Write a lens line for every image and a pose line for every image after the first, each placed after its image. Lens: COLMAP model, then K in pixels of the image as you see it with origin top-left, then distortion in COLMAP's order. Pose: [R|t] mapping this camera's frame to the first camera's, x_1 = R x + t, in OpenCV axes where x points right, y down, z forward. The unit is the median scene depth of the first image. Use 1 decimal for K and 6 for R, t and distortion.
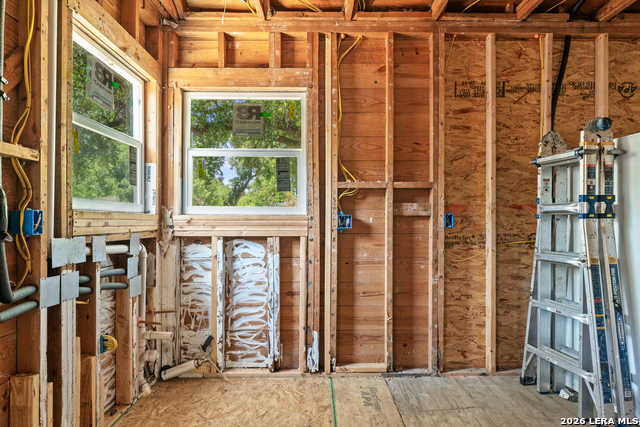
lens RADIAL K [[394.5, 0, 318.4], [0, 394.5, 222.7], [0, 0, 1]] dist [-0.002122, 0.000276]
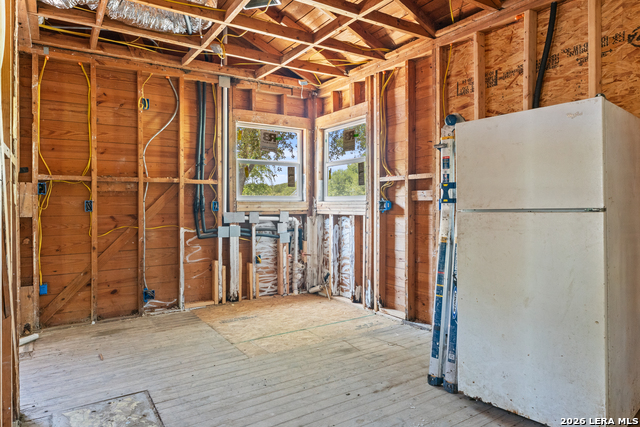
lens RADIAL K [[401.4, 0, 320.0], [0, 401.4, 207.4], [0, 0, 1]] dist [-0.000201, 0.001074]
pose [[0.543804, 0.004158, -0.839202, 1.142276], [0.001061, 0.999984, 0.005643, -0.003996], [0.839212, -0.003959, 0.543791, 0.035017]]
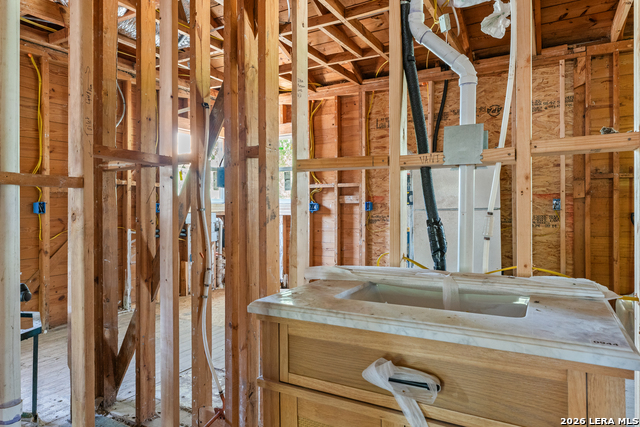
lens RADIAL K [[401.4, 0, 320.0], [0, 401.4, 207.4], [0, 0, 1]] dist [-0.000201, 0.001074]
pose [[0.865574, -0.002387, -0.500775, 0.989653], [0.002352, 0.999997, -0.000702, -0.000013], [0.500775, -0.000570, 0.865577, -0.535303]]
